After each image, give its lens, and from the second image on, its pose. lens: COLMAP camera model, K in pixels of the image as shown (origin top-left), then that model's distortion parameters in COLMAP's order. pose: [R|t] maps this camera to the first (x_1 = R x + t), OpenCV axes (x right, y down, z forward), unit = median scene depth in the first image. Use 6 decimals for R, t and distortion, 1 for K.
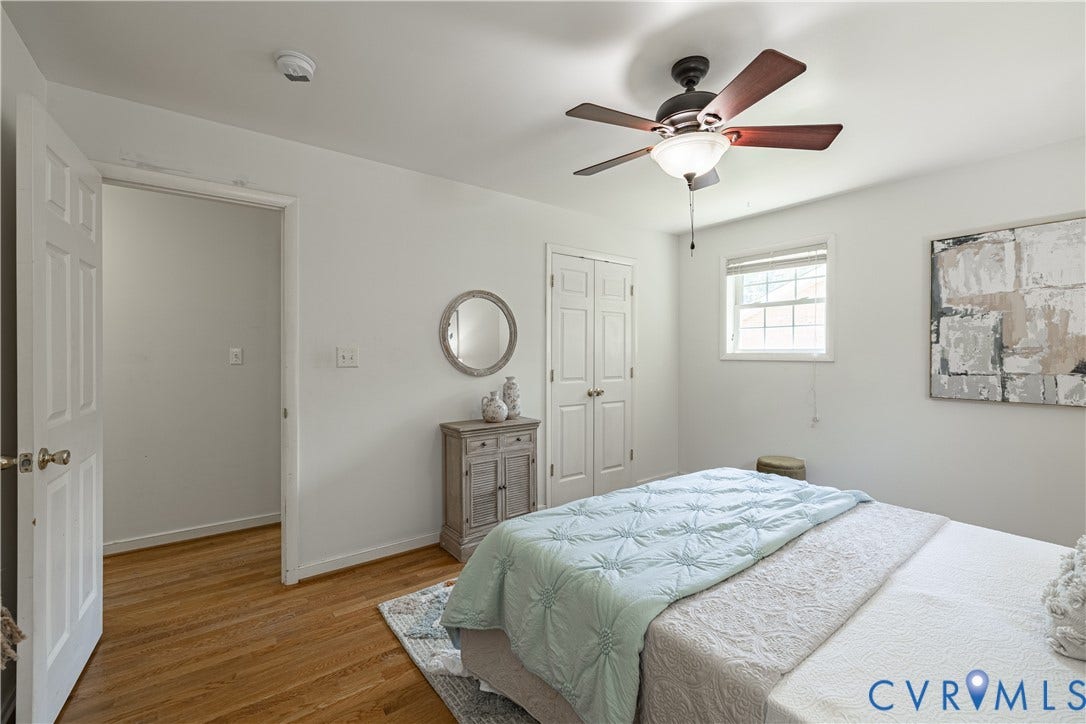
lens RADIAL K [[454.2, 0, 543.2], [0, 454.2, 355.7], [0, 0, 1]] dist [0.003355, 0.000090]
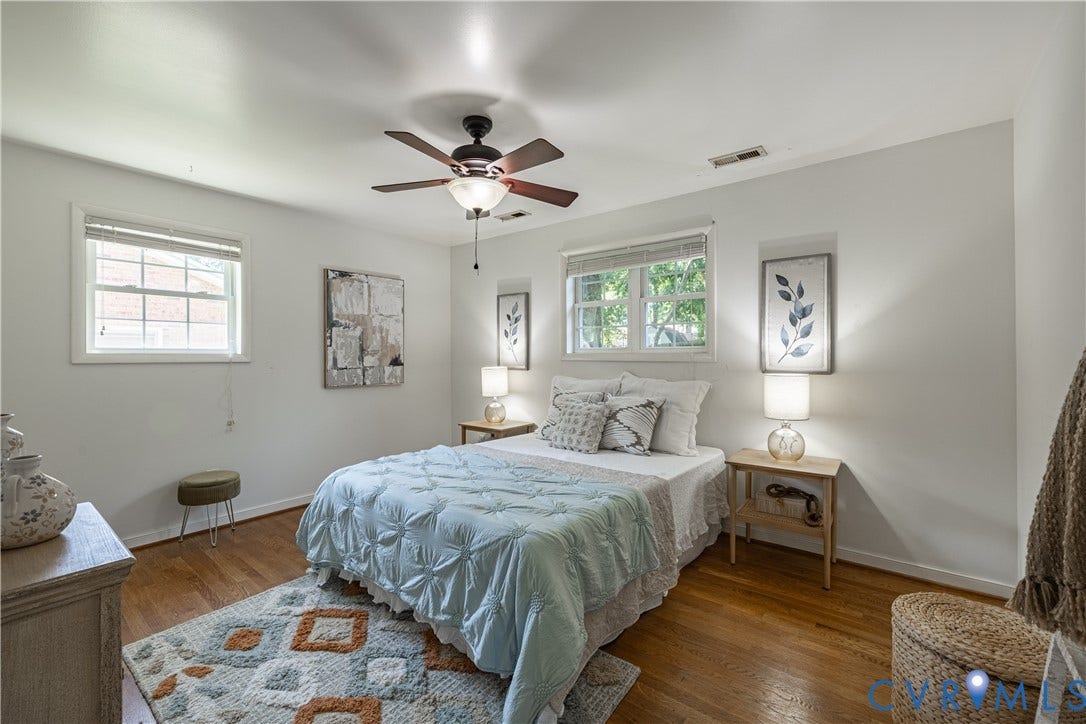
lens RADIAL K [[454.2, 0, 543.2], [0, 454.2, 355.7], [0, 0, 1]] dist [0.003355, 0.000090]
pose [[-0.245466, -0.001627, 0.969404, -0.599406], [0.005090, 0.999983, 0.002967, -0.000612], [-0.969392, 0.005663, -0.245453, 0.736389]]
